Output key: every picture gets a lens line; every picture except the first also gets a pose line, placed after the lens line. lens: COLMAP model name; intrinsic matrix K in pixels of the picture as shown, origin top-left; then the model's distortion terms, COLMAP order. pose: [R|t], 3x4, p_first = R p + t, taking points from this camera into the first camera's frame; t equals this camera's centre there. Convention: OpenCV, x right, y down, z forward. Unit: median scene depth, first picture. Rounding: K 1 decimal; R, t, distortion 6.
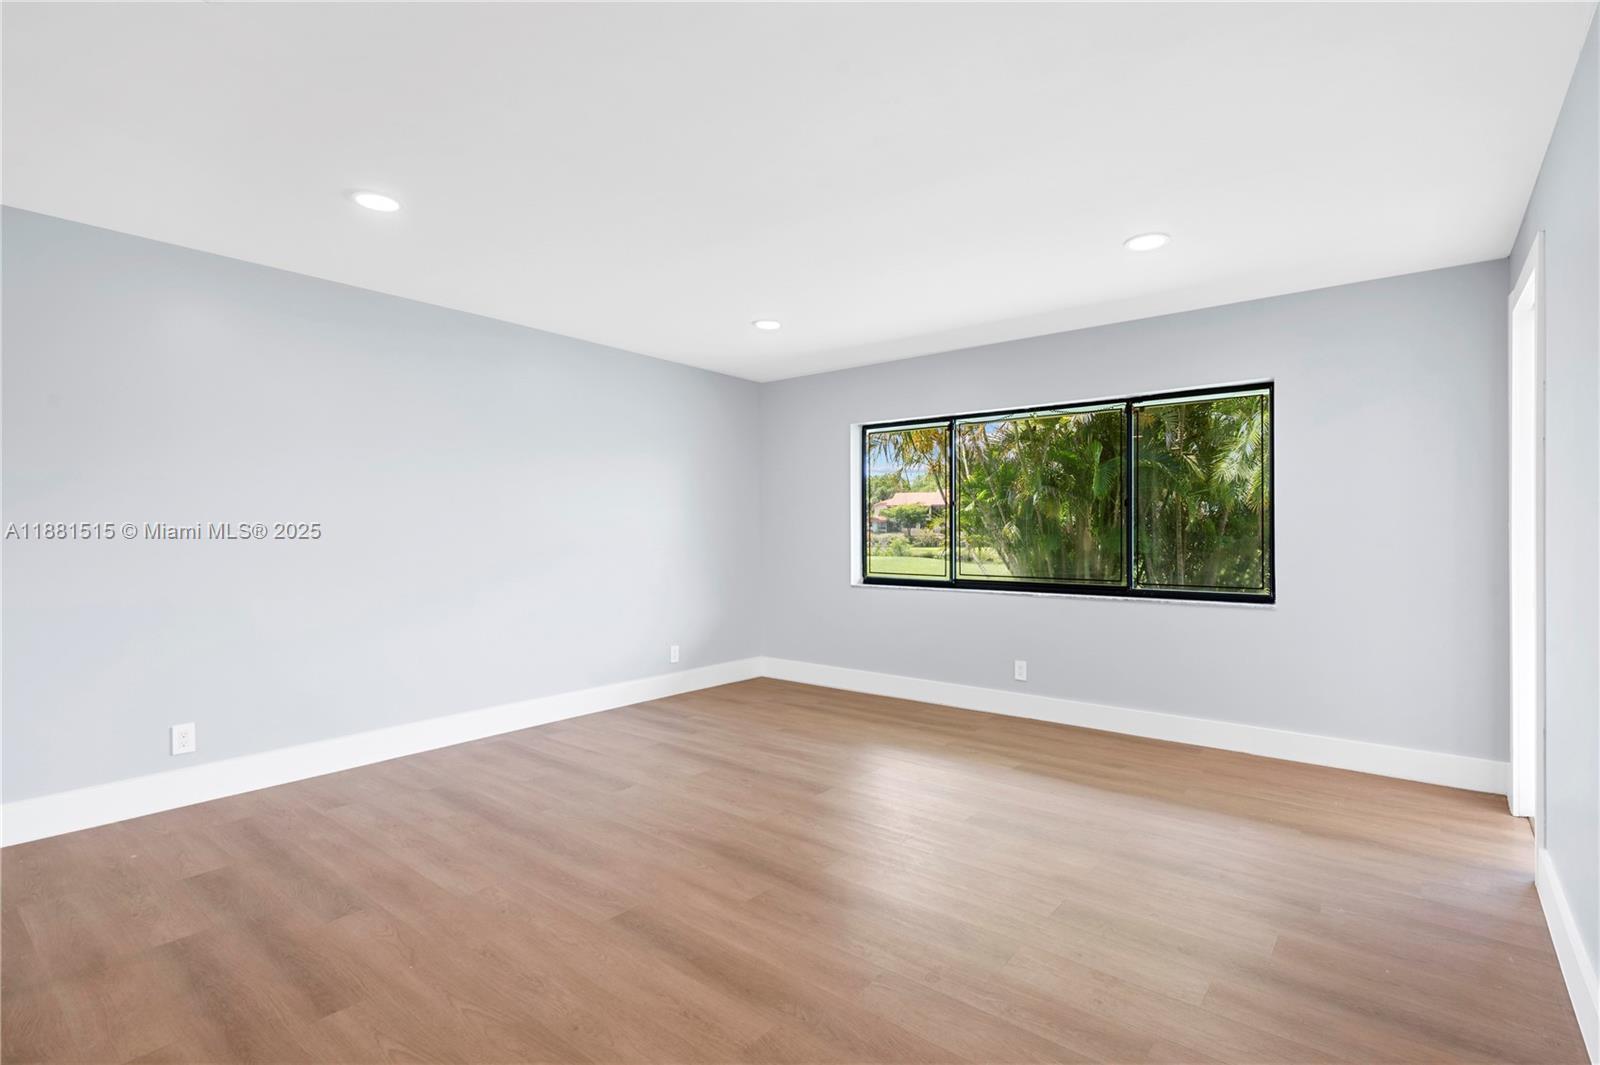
lens RADIAL K [[756.1, 0, 802.5], [0, 756.1, 531.2], [0, 0, 1]] dist [0.012989, -0.000191]
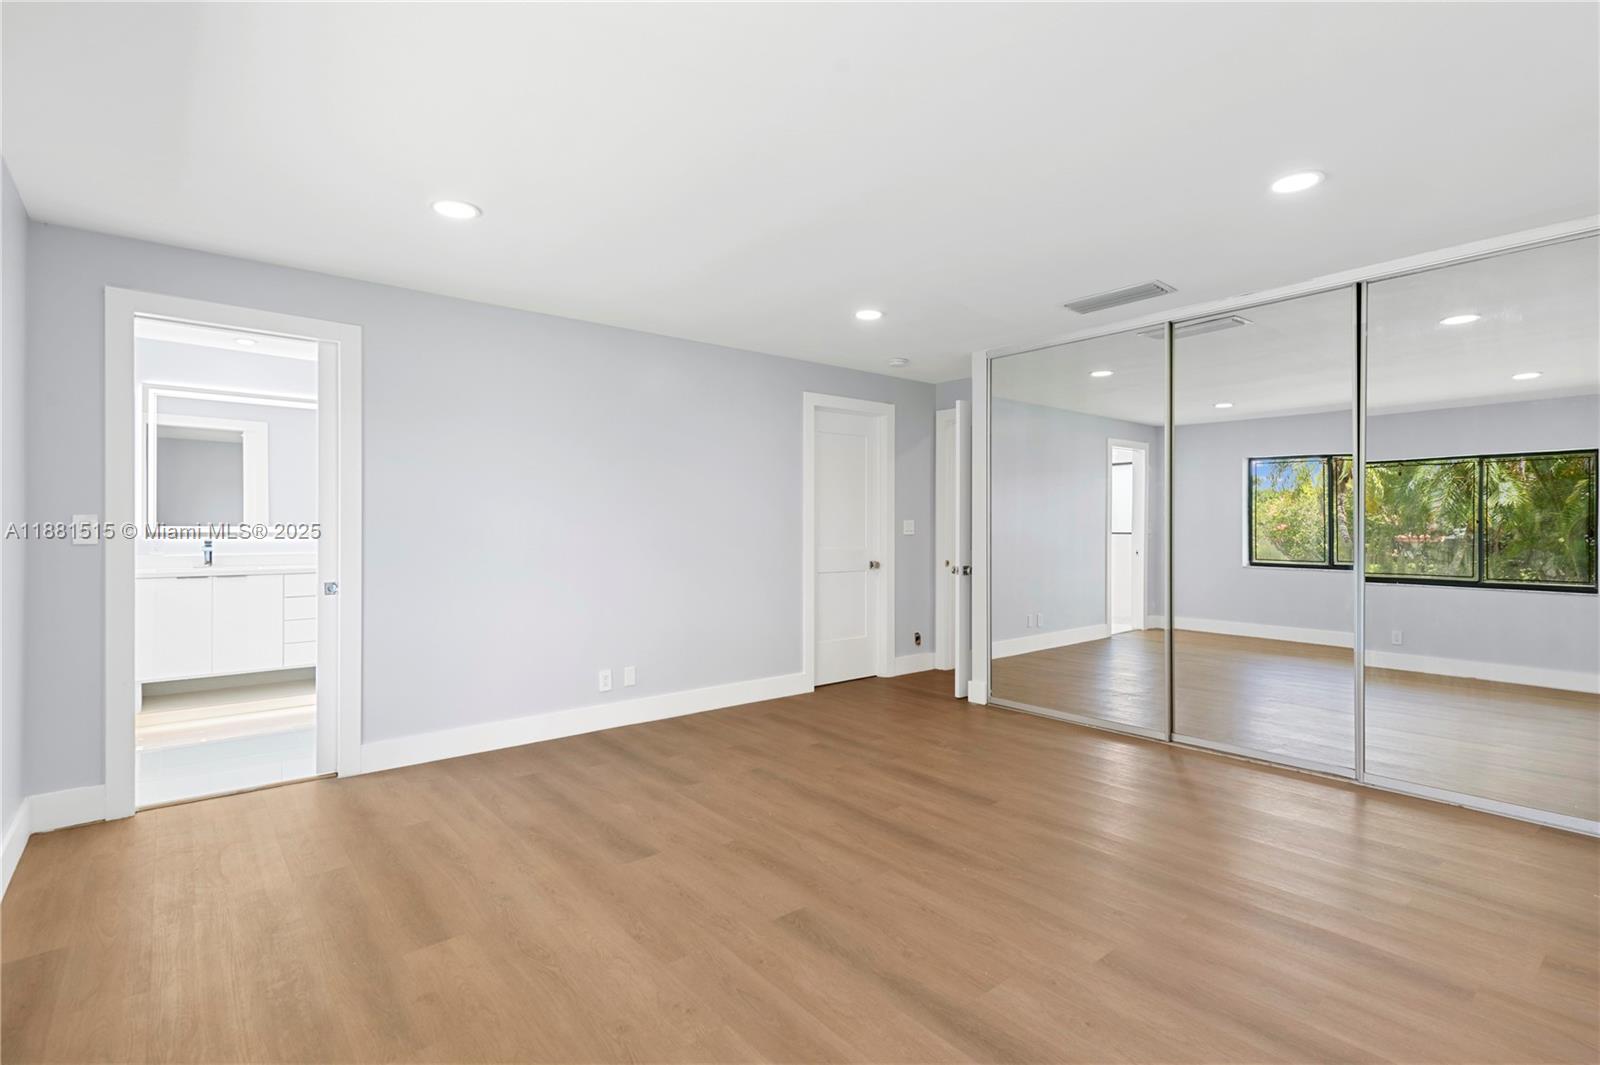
lens RADIAL K [[756.1, 0, 802.5], [0, 756.1, 531.2], [0, 0, 1]] dist [0.012989, -0.000191]
pose [[-0.980178, 0.002627, 0.198103, -0.139260], [0.003486, 0.999986, 0.003985, -0.001731], [-0.198090, 0.004597, -0.980173, 1.955561]]
